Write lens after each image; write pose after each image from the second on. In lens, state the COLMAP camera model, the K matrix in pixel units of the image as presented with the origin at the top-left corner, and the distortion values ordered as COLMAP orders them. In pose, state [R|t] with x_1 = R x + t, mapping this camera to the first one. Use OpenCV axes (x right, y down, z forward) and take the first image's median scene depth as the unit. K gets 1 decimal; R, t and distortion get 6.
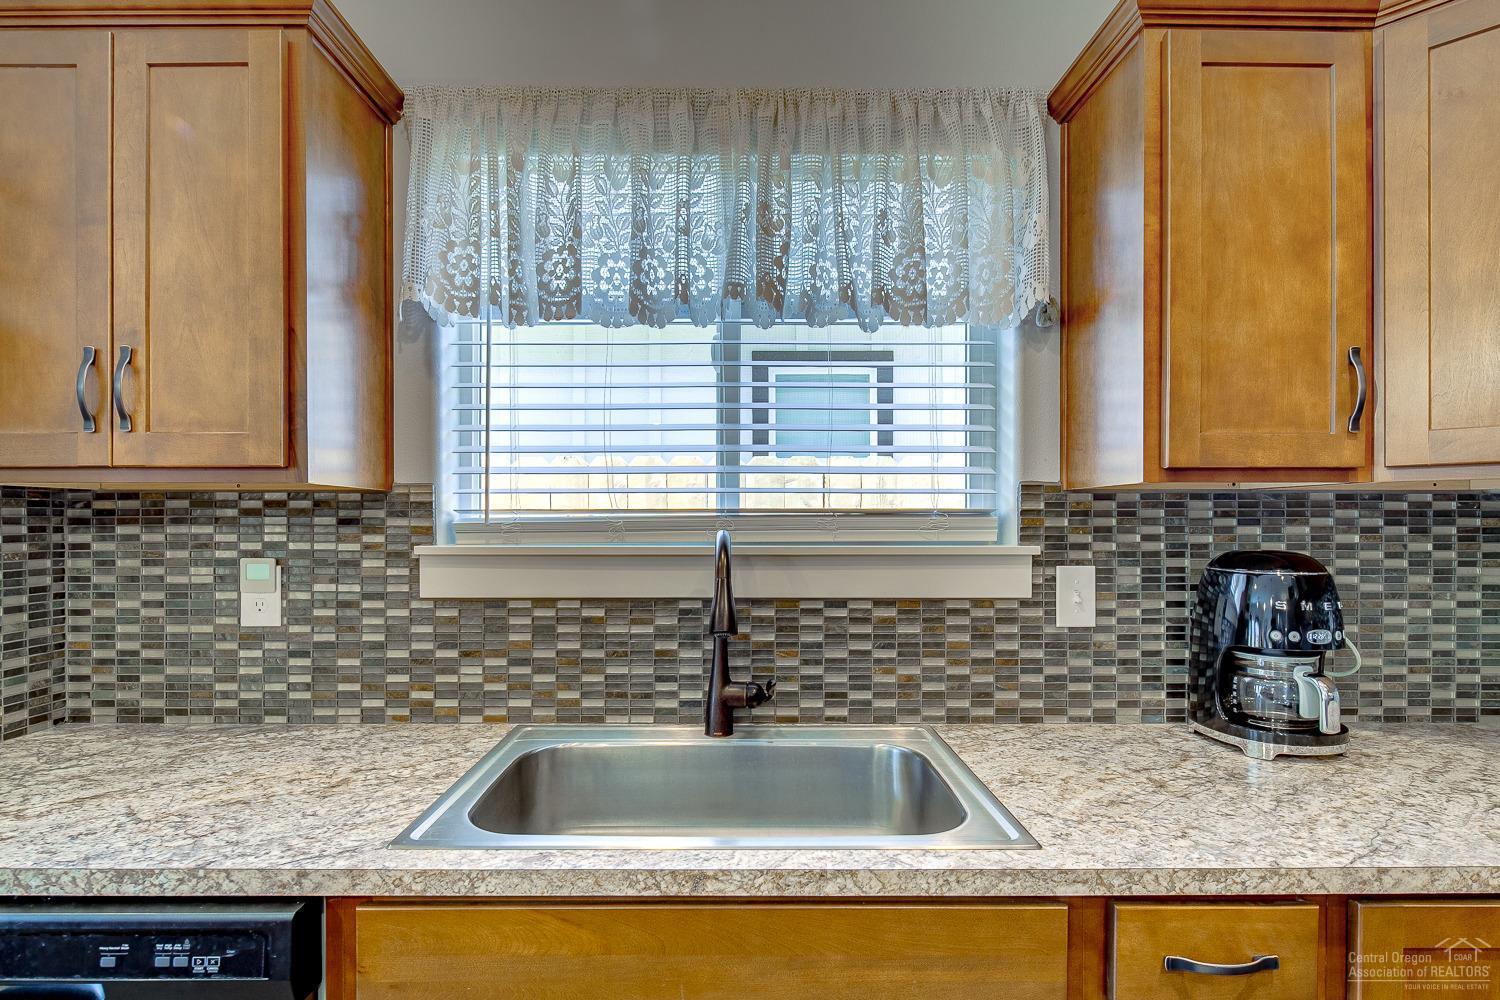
lens RADIAL K [[742.5, 0, 741.4], [0, 742.5, 521.8], [0, 0, 1]] dist [0.000324, -0.001696]
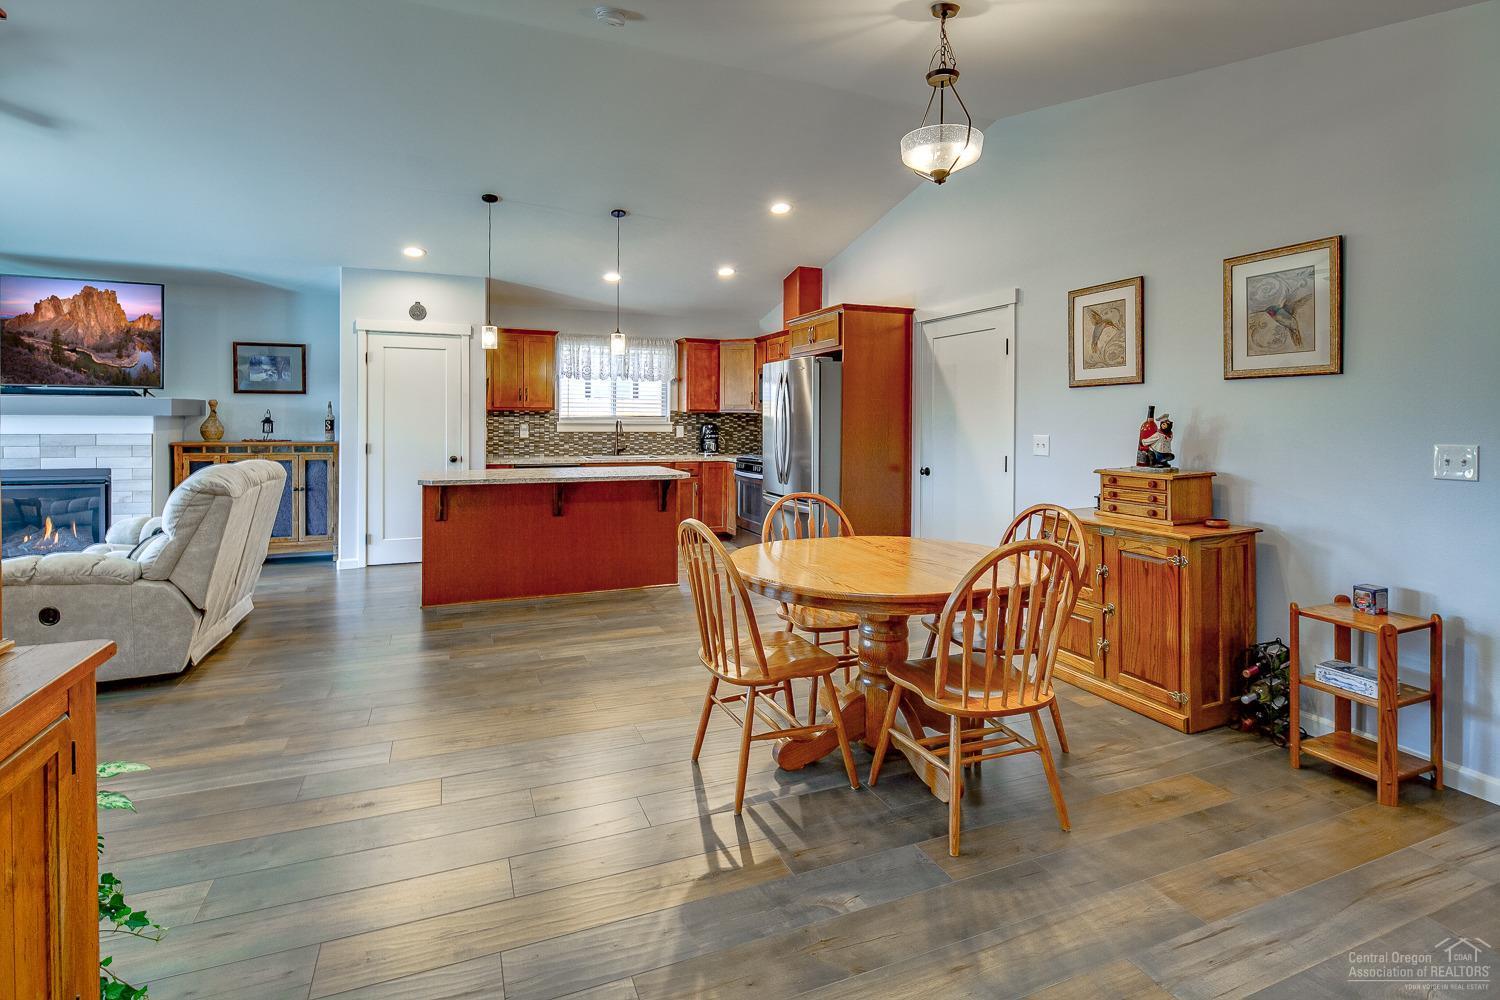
lens RADIAL K [[731.1, 0, 744.6], [0, 731.1, 427.2], [0, 0, 1]] dist [-0.002965, -0.001399]
pose [[0.927035, 0.002359, 0.374966, -1.117410], [-0.005781, 0.999951, 0.008000, 0.023074], [-0.374929, -0.009584, 0.927004, -4.132758]]
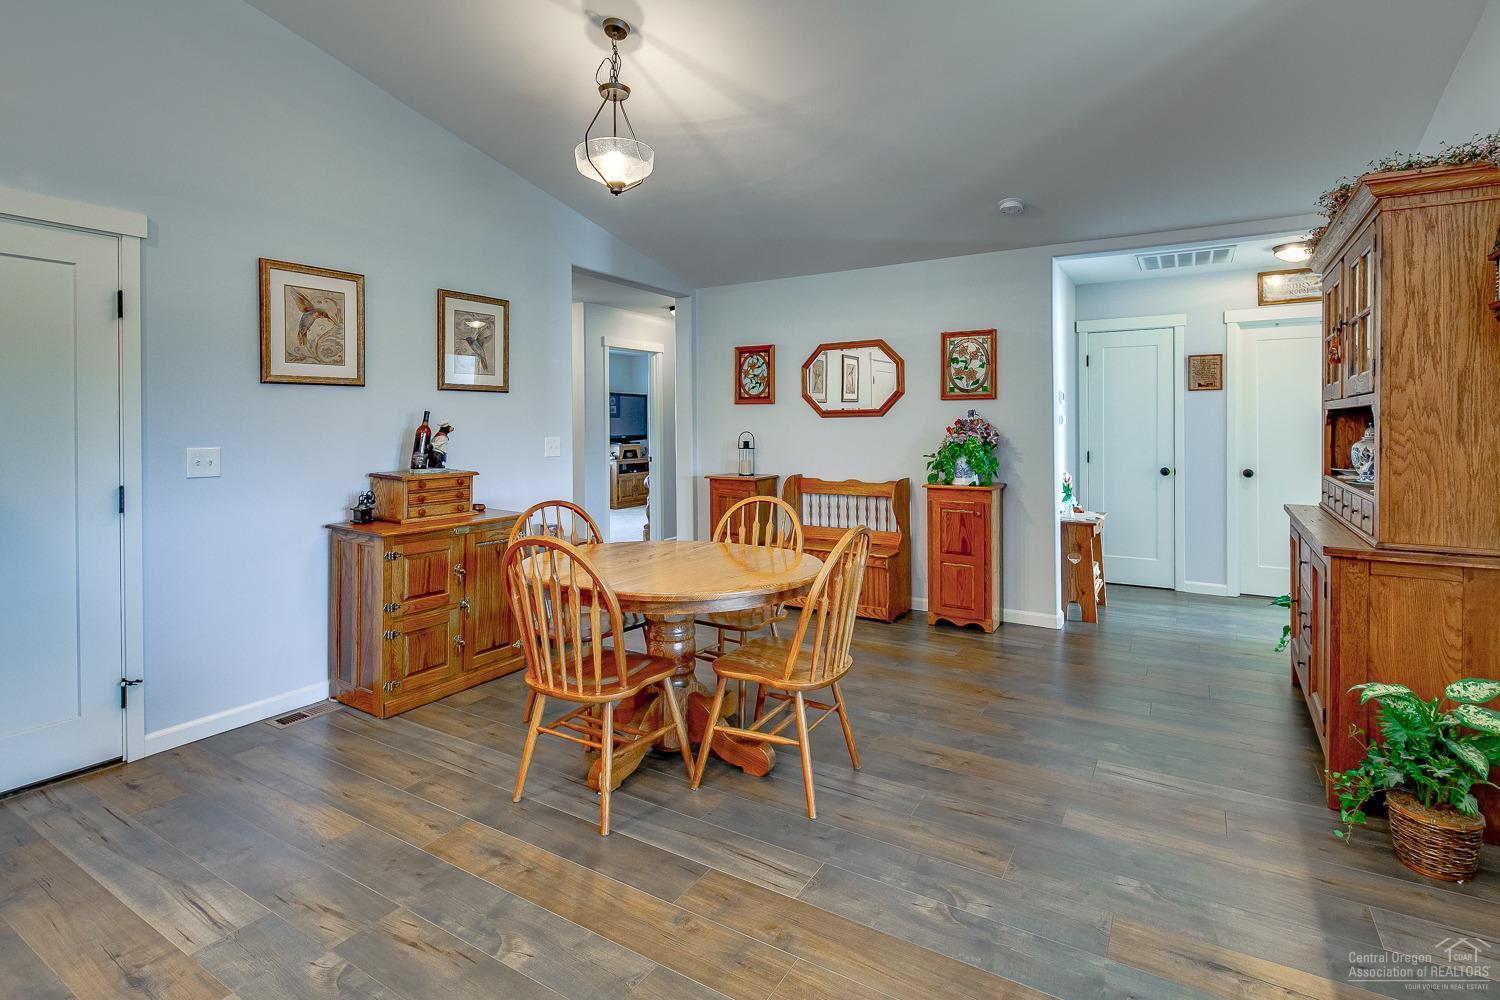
lens RADIAL K [[737.0, 0, 743.7], [0, 737.0, 426.3], [0, 0, 1]] dist [-0.002626, -0.001075]
pose [[-0.851950, 0.002319, 0.523619, -1.257605], [0.005961, 0.999968, 0.005269, 0.010477], [-0.523590, 0.007610, -0.851937, -0.904978]]
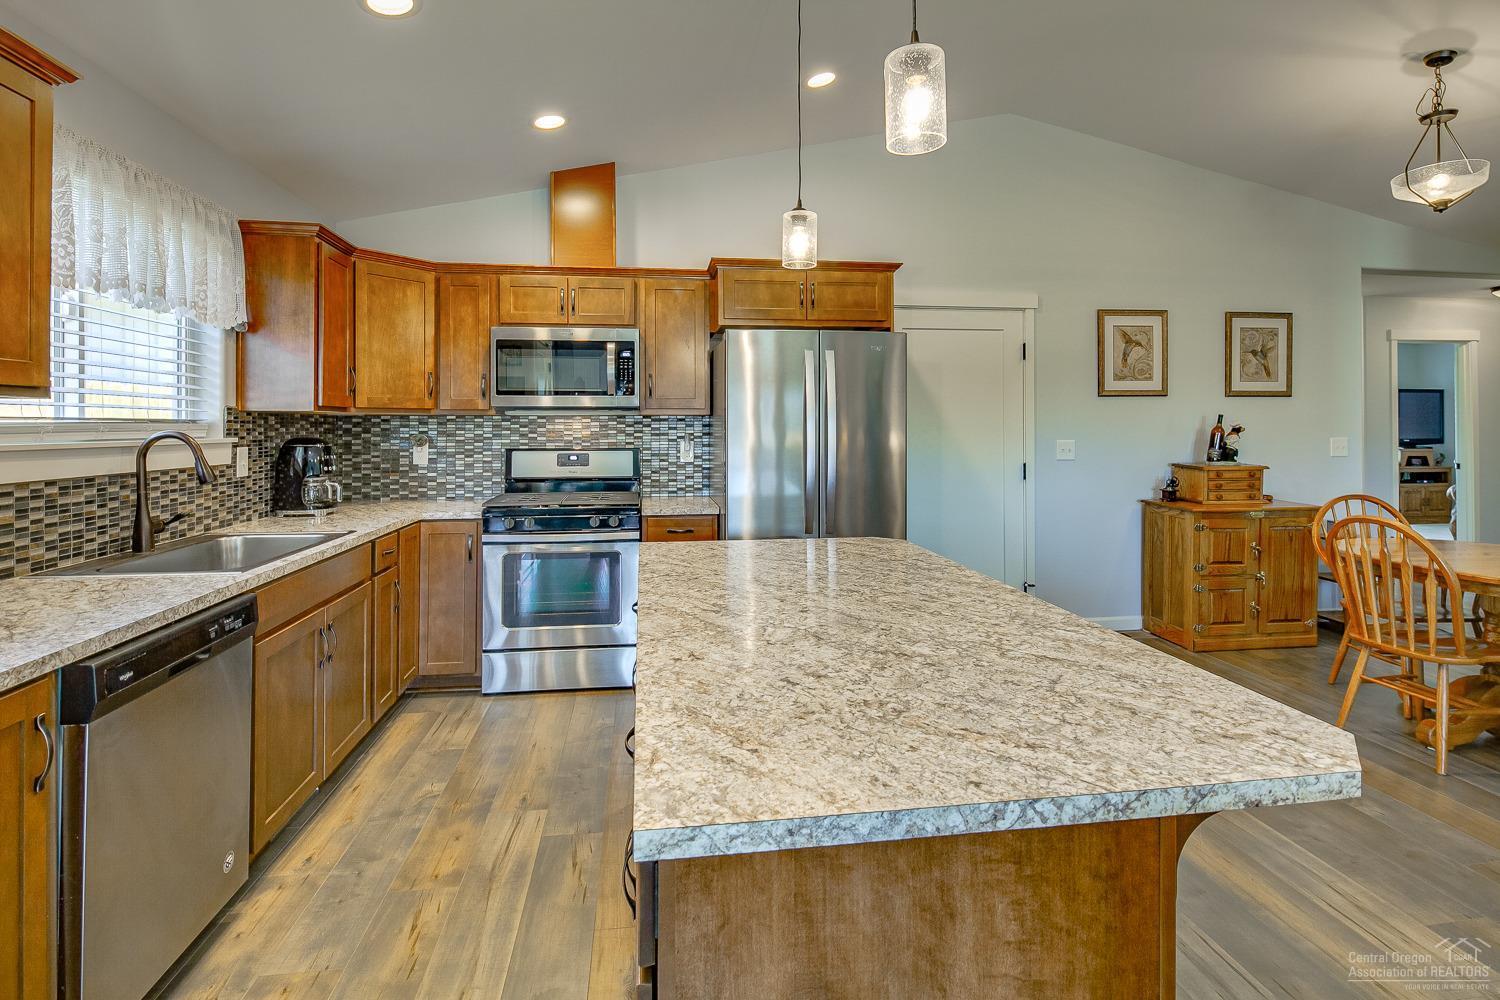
lens RADIAL K [[726.0, 0, 746.2], [0, 726.0, 422.3], [0, 0, 1]] dist [-0.000625, -0.000860]
pose [[-0.134245, 0.005479, 0.990933, -1.746414], [0.003889, 0.999980, -0.005002, 0.004945], [-0.990941, 0.003182, -0.134264, -0.124376]]
